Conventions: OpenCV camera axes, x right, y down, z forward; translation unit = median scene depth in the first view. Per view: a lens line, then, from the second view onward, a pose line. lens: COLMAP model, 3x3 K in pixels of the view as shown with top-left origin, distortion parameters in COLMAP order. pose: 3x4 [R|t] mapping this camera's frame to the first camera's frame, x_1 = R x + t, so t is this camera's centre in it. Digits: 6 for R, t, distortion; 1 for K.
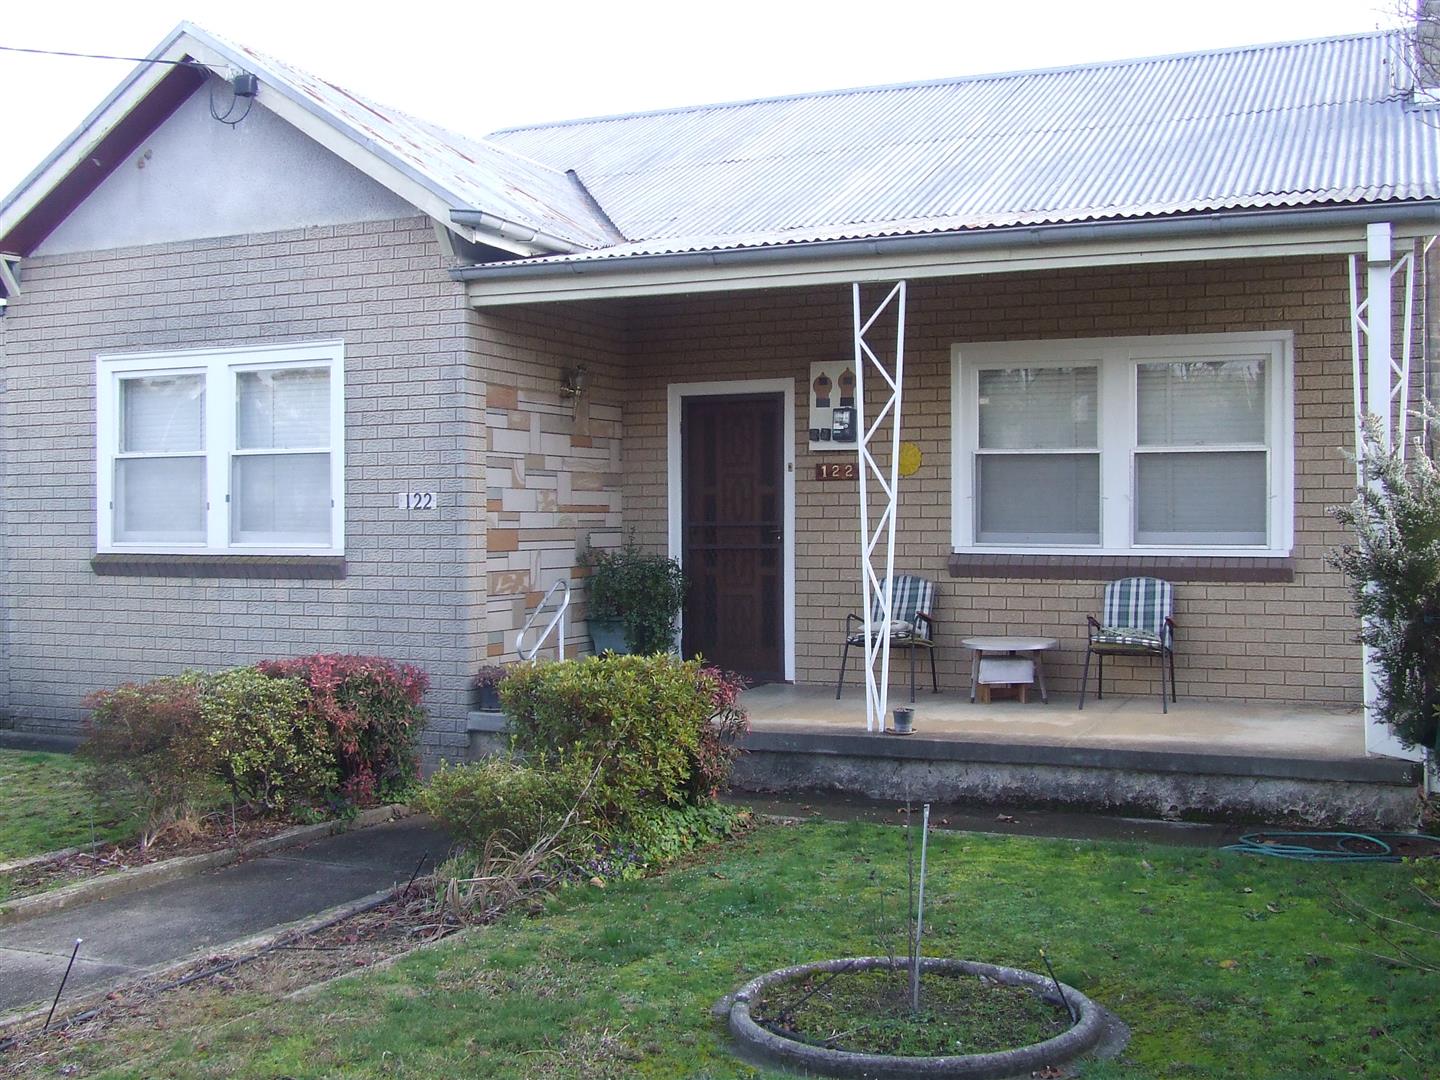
lens RADIAL K [[1537.1, 0, 721.0], [0, 1537.1, 539.5], [0, 0, 1]] dist [-0.080257, 0.004437]
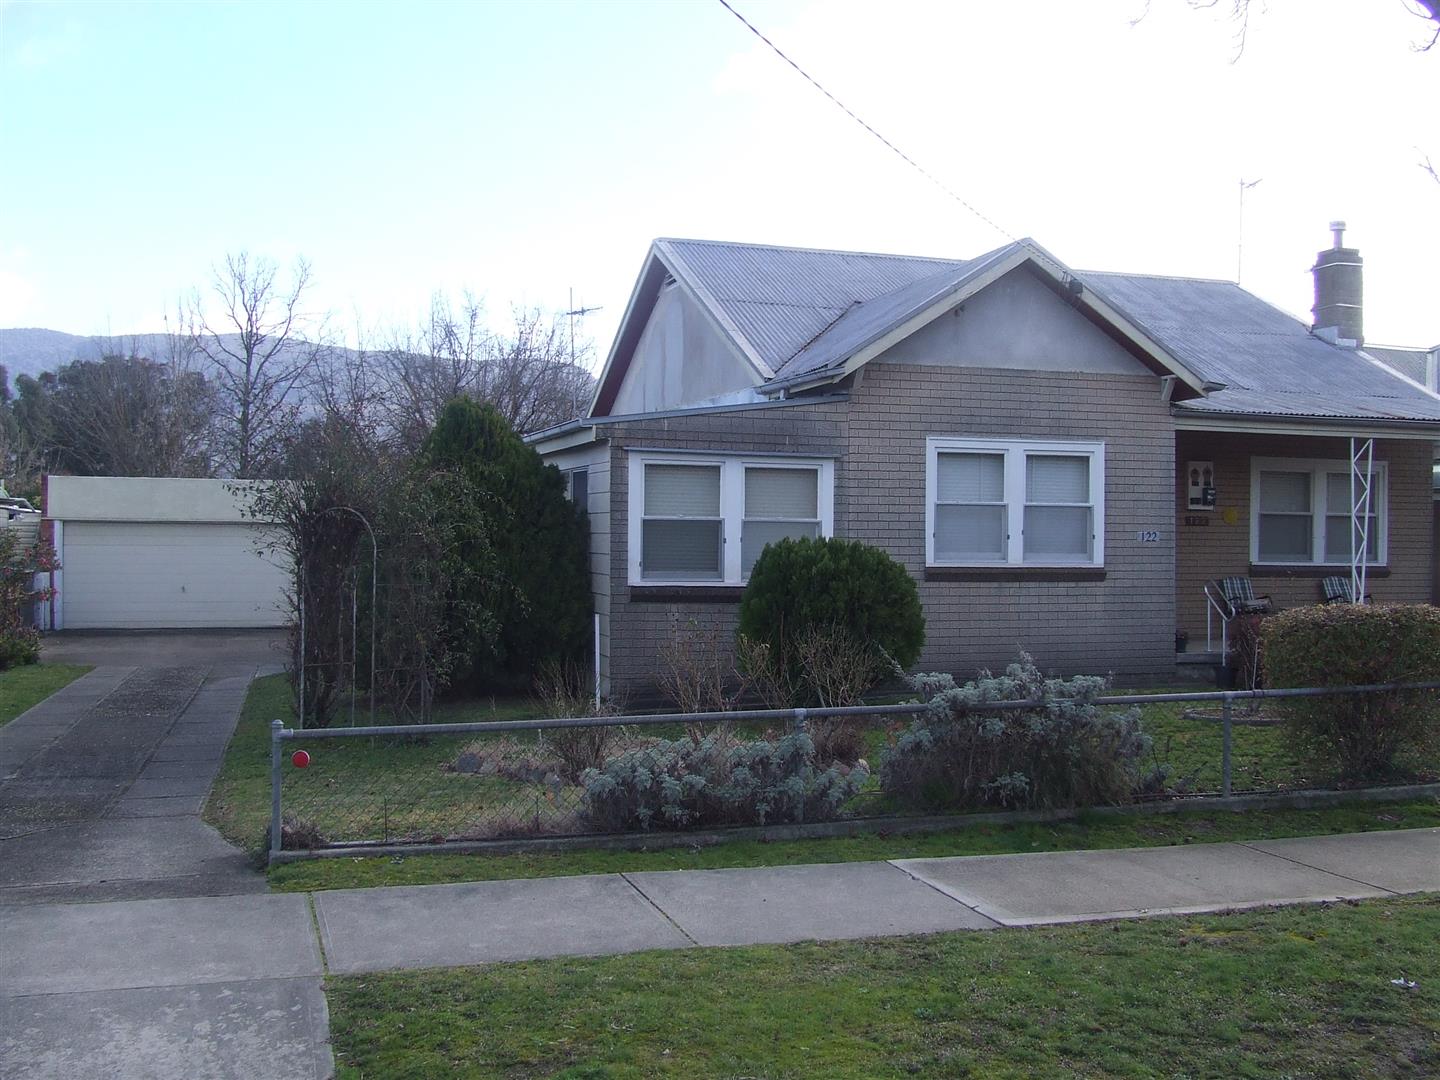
lens RADIAL K [[1537.1, 0, 721.0], [0, 1537.1, 539.5], [0, 0, 1]] dist [-0.080257, 0.004437]
pose [[0.766939, 0.008299, 0.641666, -1.628151], [-0.001097, 0.999932, -0.011622, -0.000308], [-0.641719, 0.008209, 0.766896, -0.038745]]
